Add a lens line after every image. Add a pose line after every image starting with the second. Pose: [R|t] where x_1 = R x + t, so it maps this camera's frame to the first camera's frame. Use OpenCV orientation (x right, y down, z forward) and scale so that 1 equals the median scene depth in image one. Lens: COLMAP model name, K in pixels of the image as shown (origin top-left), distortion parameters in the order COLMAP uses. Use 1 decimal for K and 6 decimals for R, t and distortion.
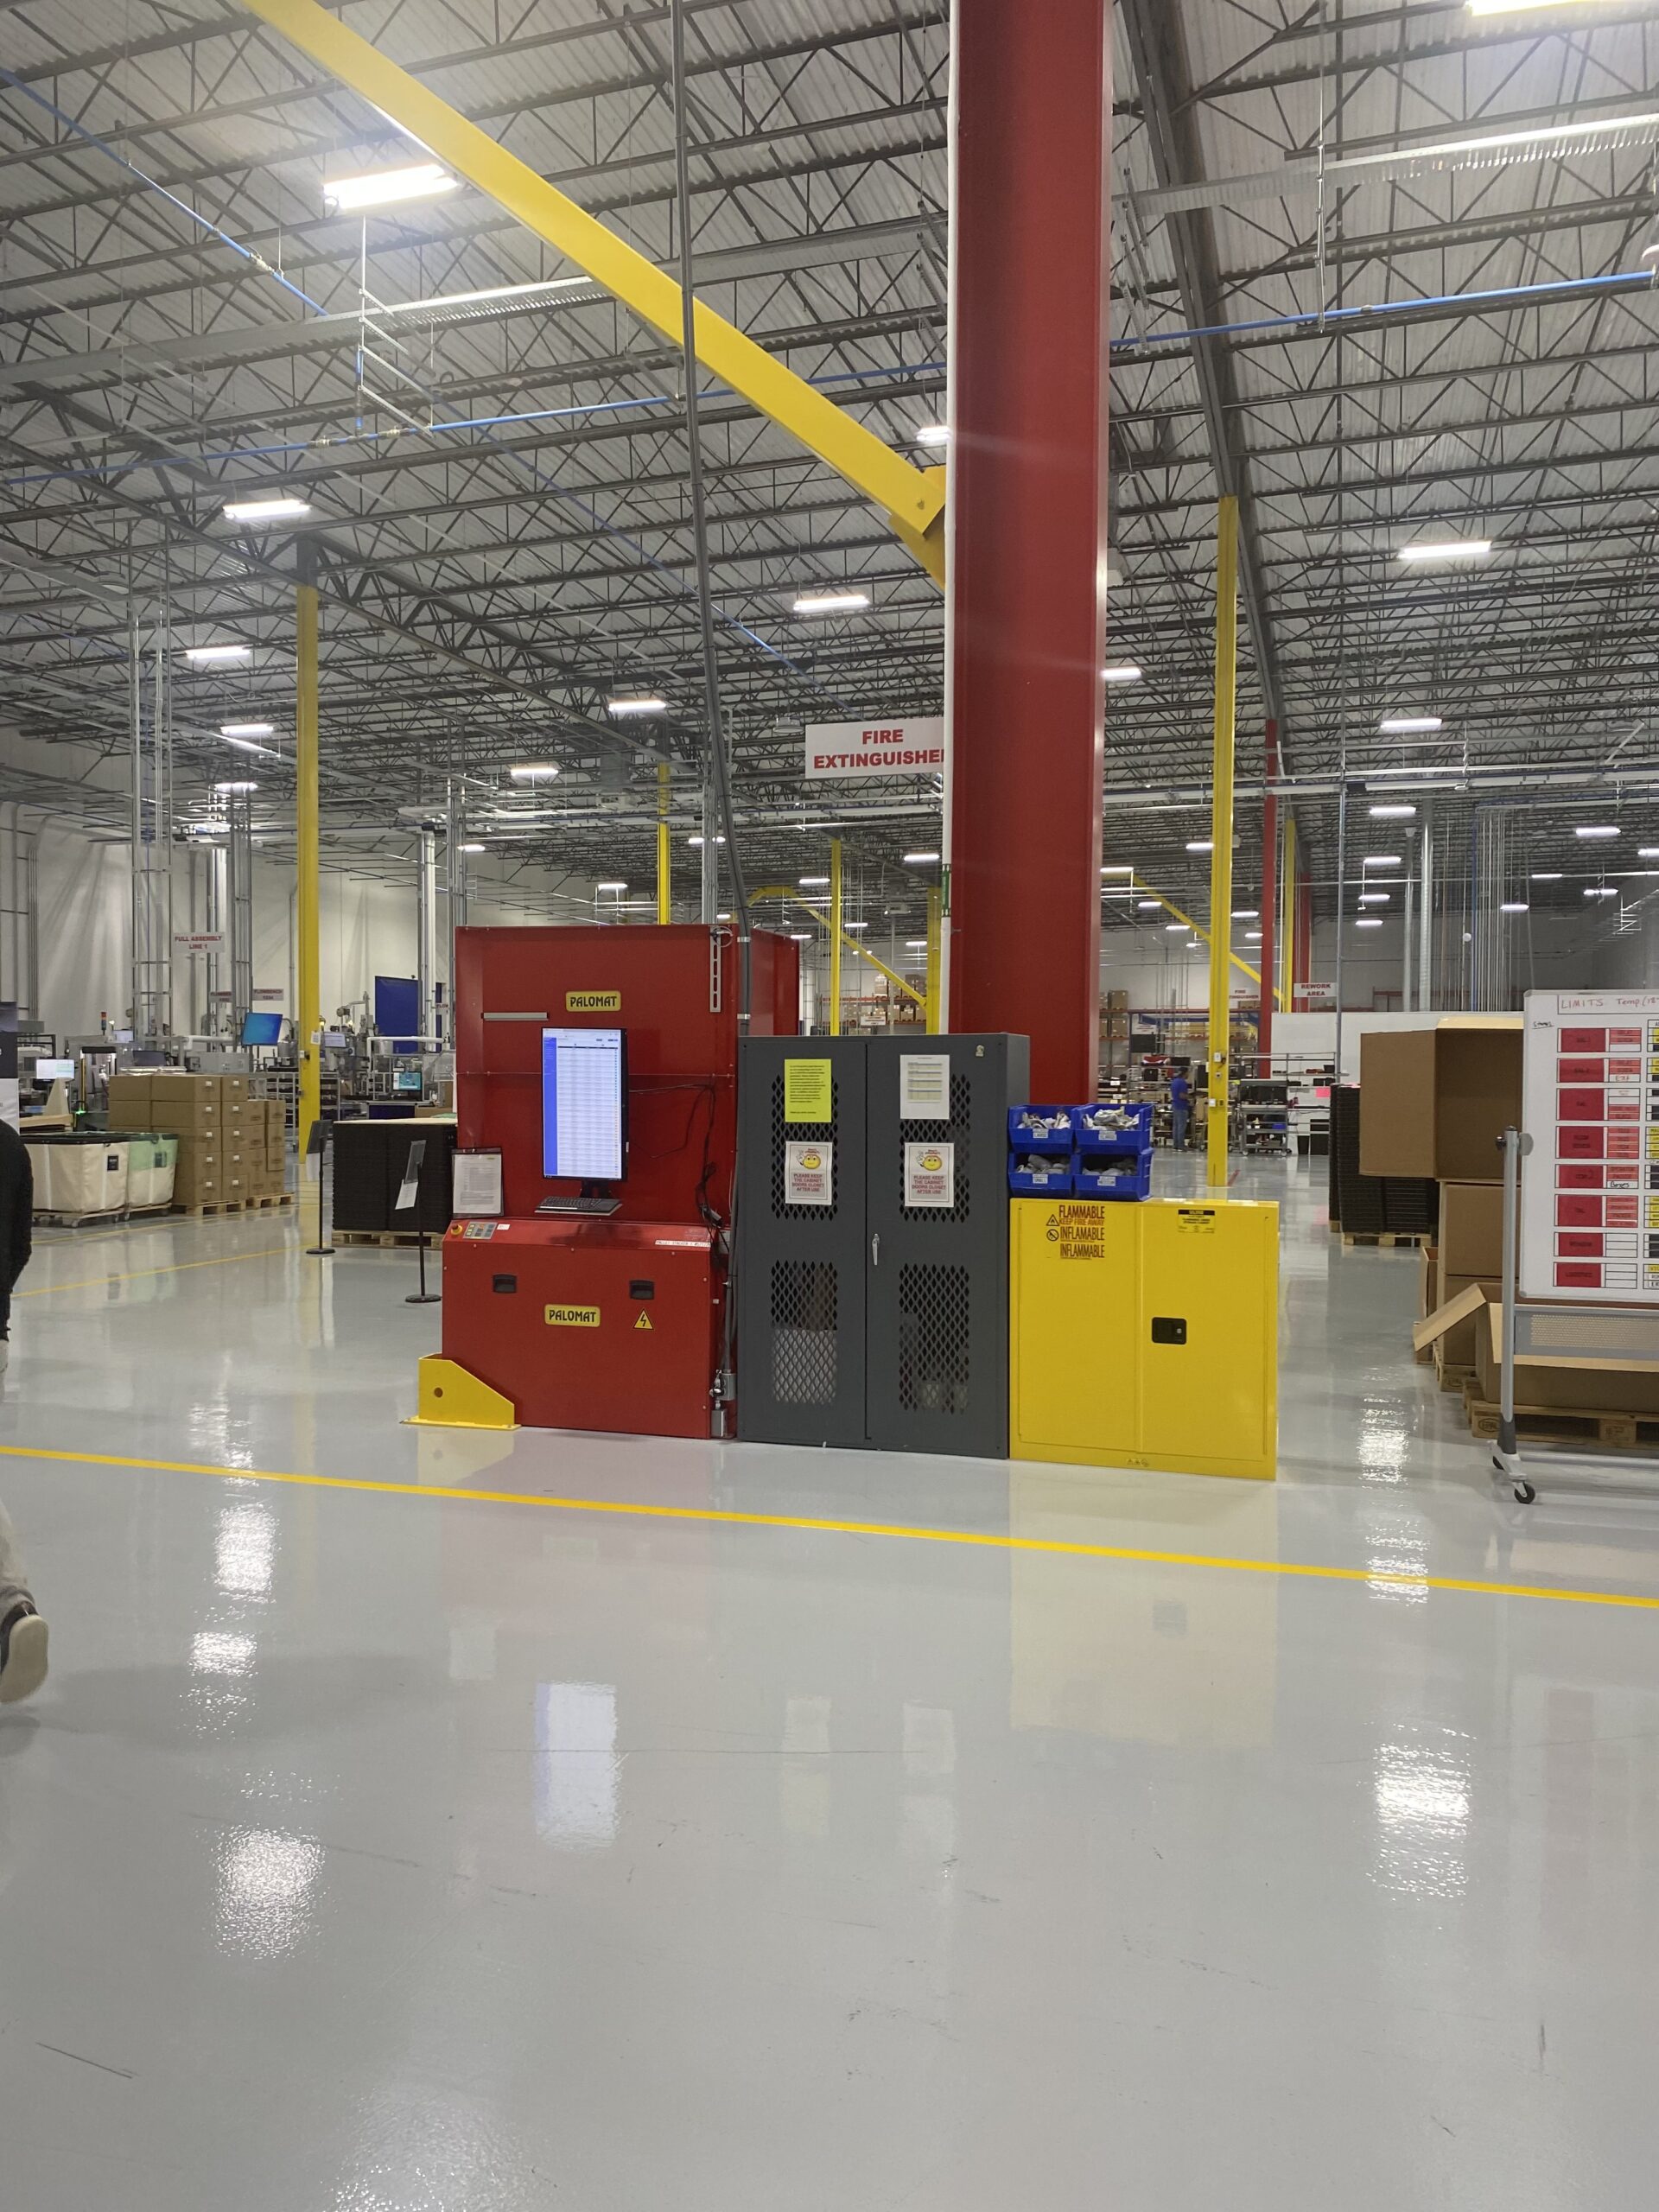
lens RADIAL K [[1669.1, 0, 827.2], [0, 1669.1, 1108.4], [0, 0, 1]] dist [0.039902, -0.061550]
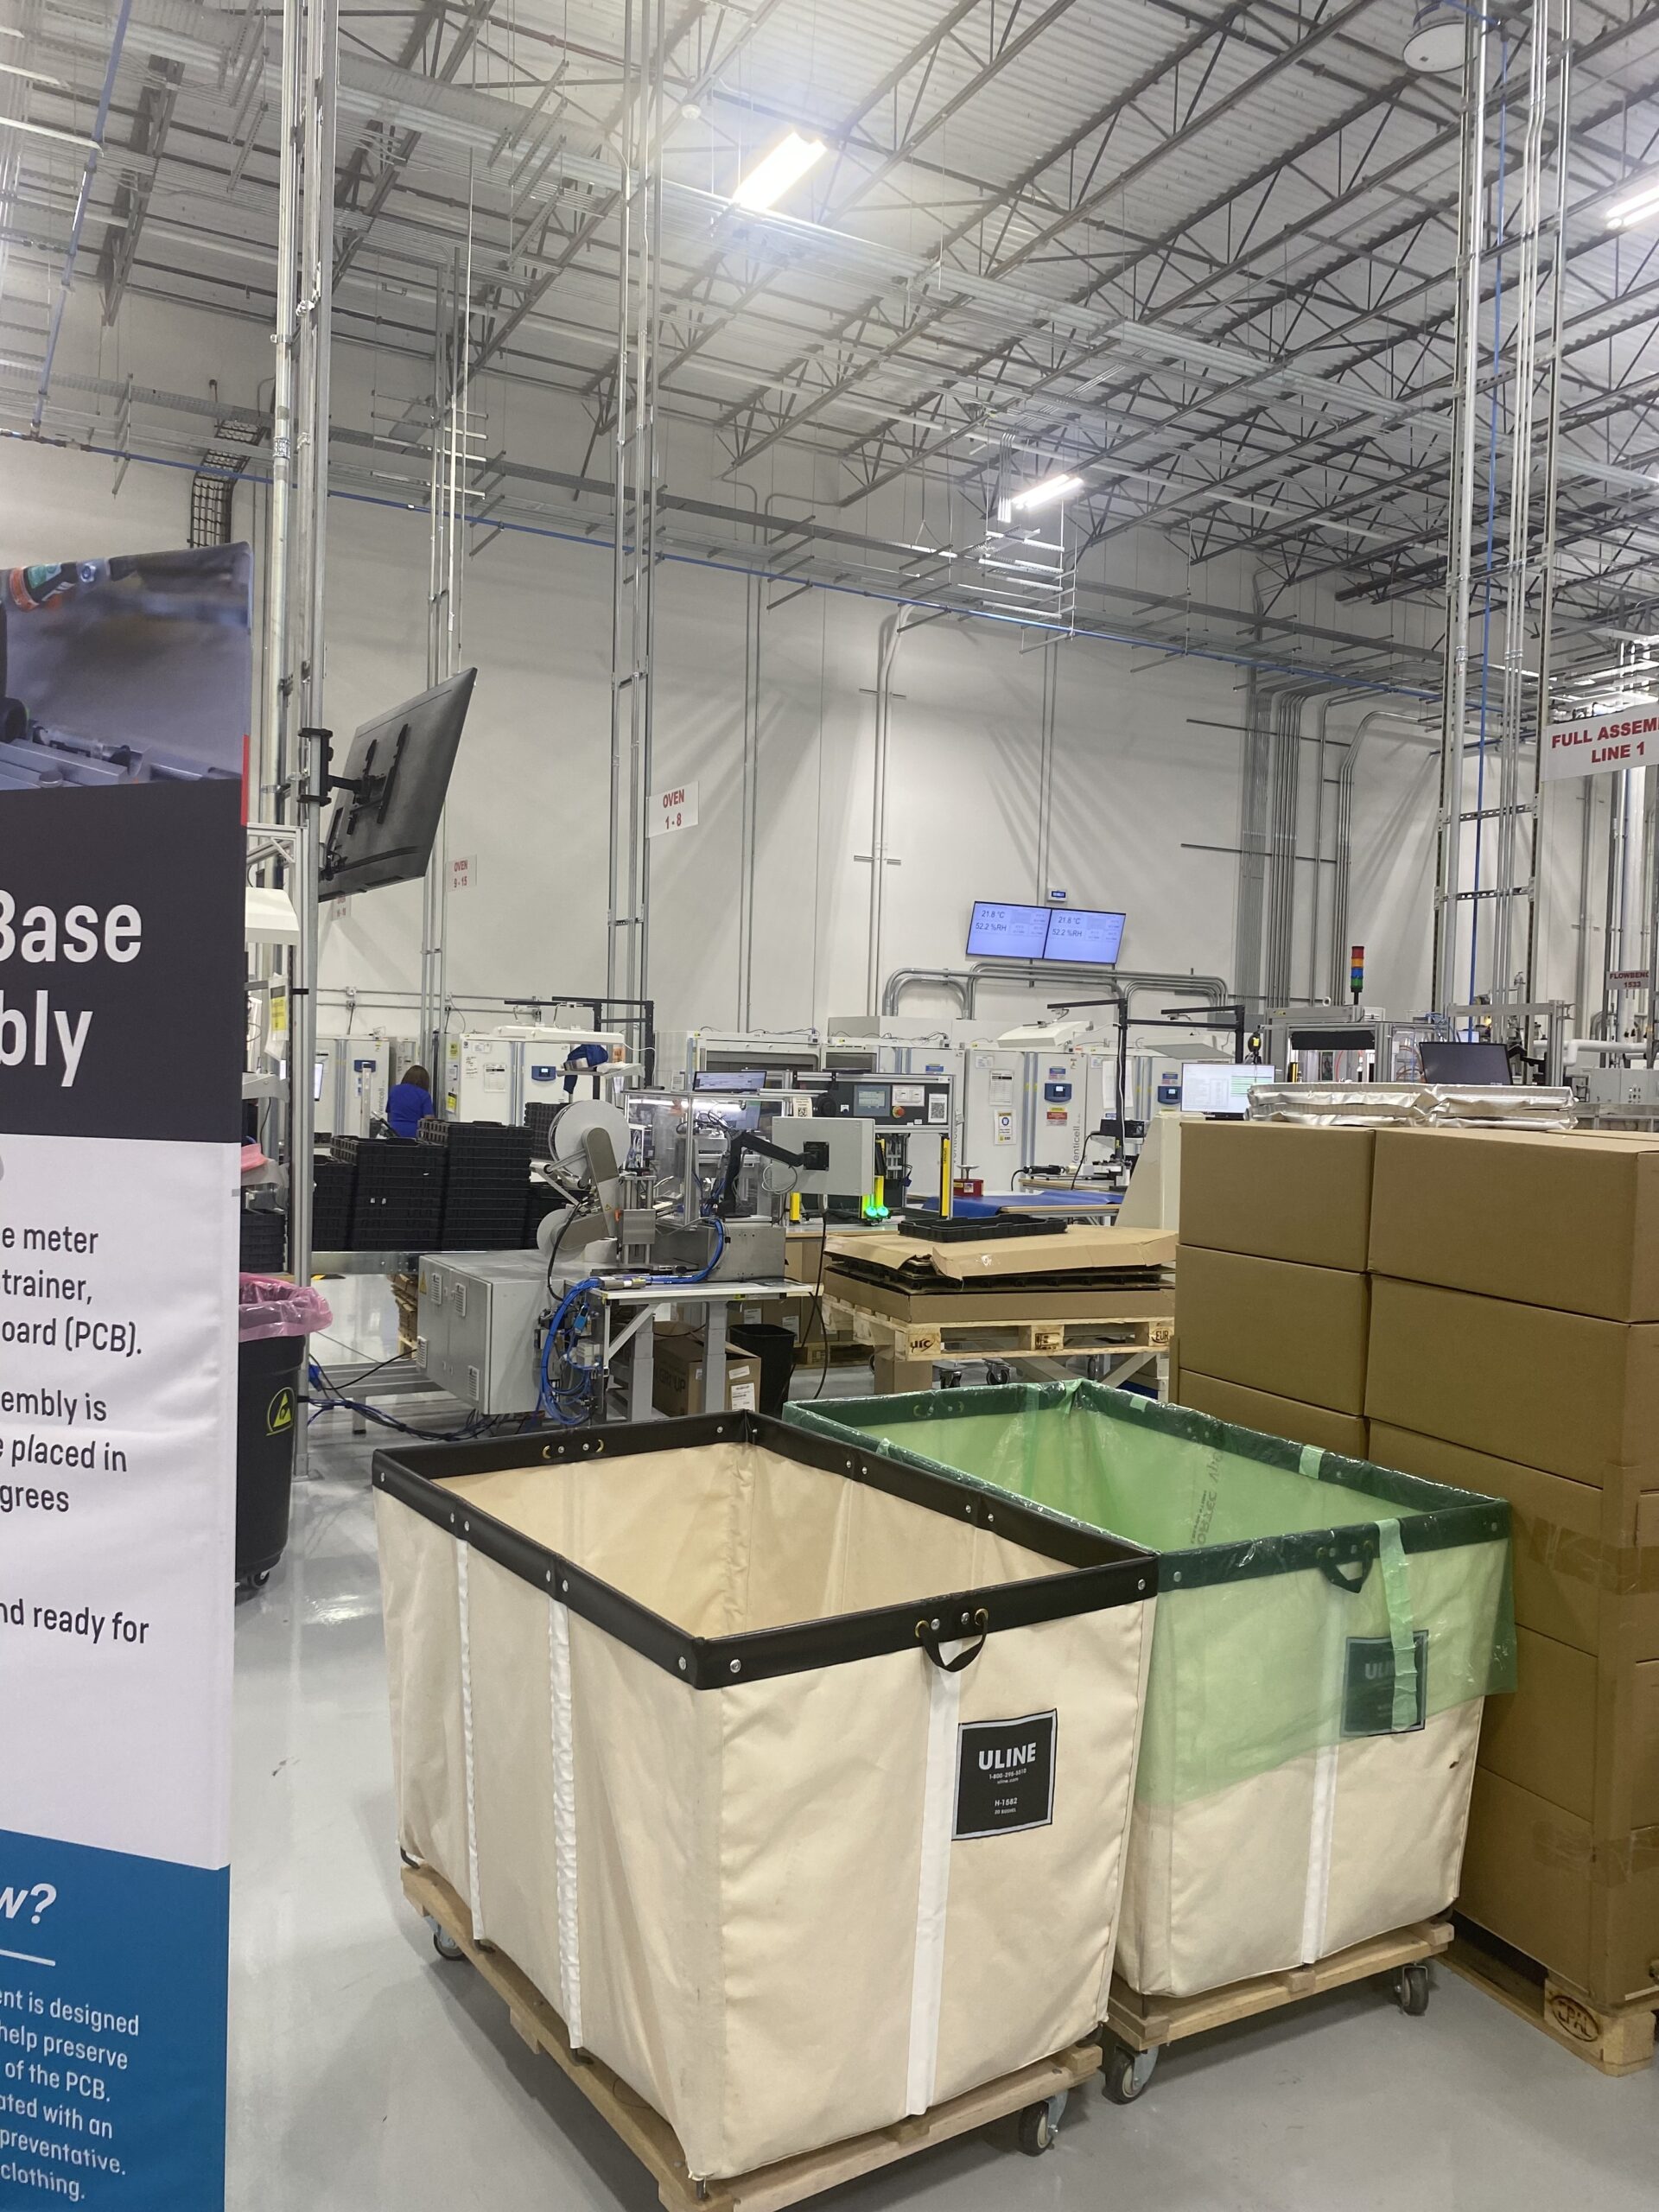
lens RADIAL K [[1669.1, 0, 831.9], [0, 1669.1, 1113.1], [0, 0, 1]] dist [0.039902, -0.061550]
pose [[0.713107, 0.024825, -0.700615, -0.145771], [-0.033788, 0.999429, 0.001023, -0.008711], [0.700240, 0.022943, 0.713538, 0.379940]]
